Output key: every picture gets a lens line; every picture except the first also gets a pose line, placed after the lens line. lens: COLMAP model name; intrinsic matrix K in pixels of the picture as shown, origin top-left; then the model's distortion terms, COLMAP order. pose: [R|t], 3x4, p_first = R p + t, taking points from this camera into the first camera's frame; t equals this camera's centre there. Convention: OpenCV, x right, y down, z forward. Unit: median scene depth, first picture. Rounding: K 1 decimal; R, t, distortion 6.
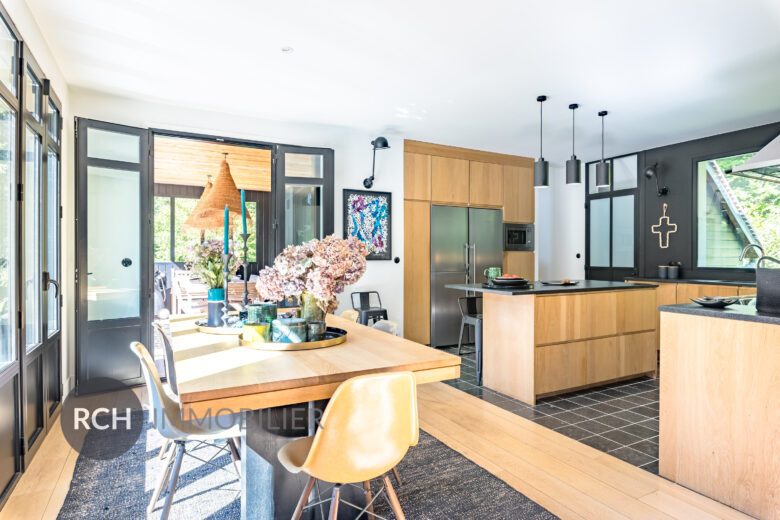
lens RADIAL K [[441.1, 0, 390.0], [0, 441.1, 260.0], [0, 0, 1]] dist [-0.004344, -0.000078]
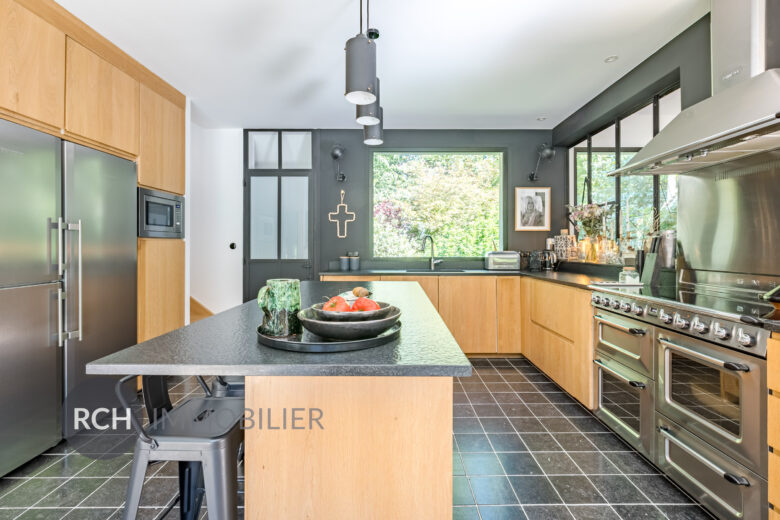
lens RADIAL K [[345.4, 0, 400.8], [0, 345.4, 240.5], [0, 0, 1]] dist [-0.003474, -0.000510]
pose [[0.465421, 0.013084, 0.884993, 0.030901], [0.007526, 0.999796, -0.018740, -0.006088], [-0.885058, 0.015383, 0.465227, 0.527474]]
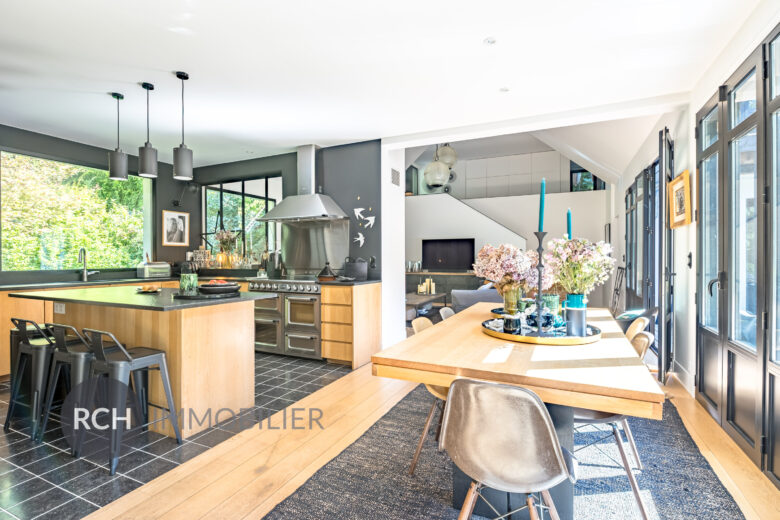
lens RADIAL K [[364.3, 0, 402.7], [0, 364.3, 258.6], [0, 0, 1]] dist [-0.005037, -0.000426]
pose [[-0.613807, -0.002145, 0.789453, -0.321552], [0.008826, 0.999915, 0.009579, -0.007840], [-0.789406, 0.012847, -0.613736, 0.731908]]
